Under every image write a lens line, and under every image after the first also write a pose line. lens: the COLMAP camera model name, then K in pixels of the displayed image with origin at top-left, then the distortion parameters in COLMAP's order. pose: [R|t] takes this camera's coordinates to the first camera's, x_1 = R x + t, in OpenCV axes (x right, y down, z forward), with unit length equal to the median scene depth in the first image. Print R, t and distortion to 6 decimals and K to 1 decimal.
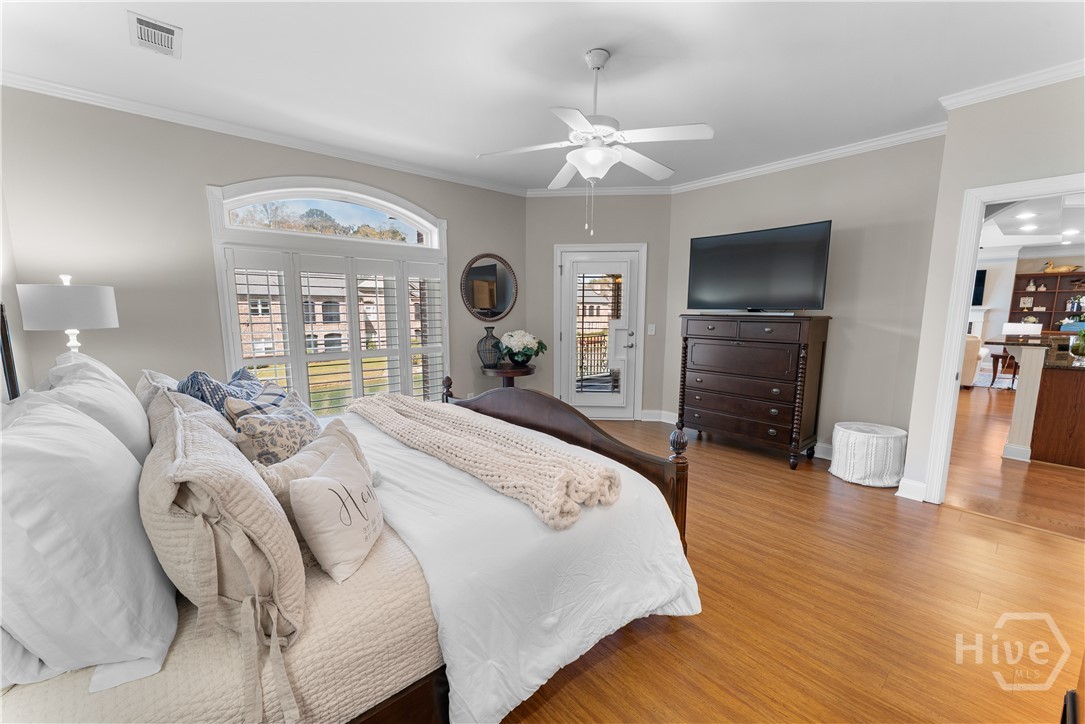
lens RADIAL K [[437.4, 0, 542.3], [0, 437.4, 370.0], [0, 0, 1]] dist [0.003188, -0.000009]
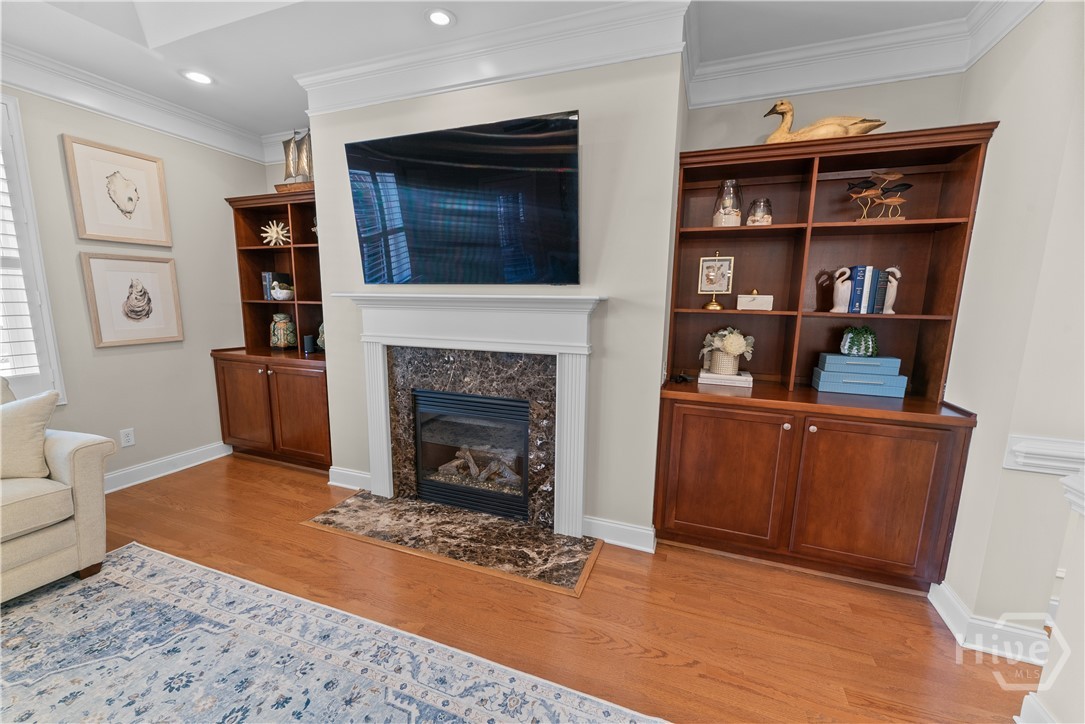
lens RADIAL K [[437.4, 0, 538.7], [0, 437.4, 367.2], [0, 0, 1]] dist [0.003188, -0.000009]
pose [[0.895709, -0.055484, 0.441165, 0.905047], [0.048039, 0.998452, 0.028037, -0.114226], [-0.442038, -0.003920, 0.896988, 0.826444]]
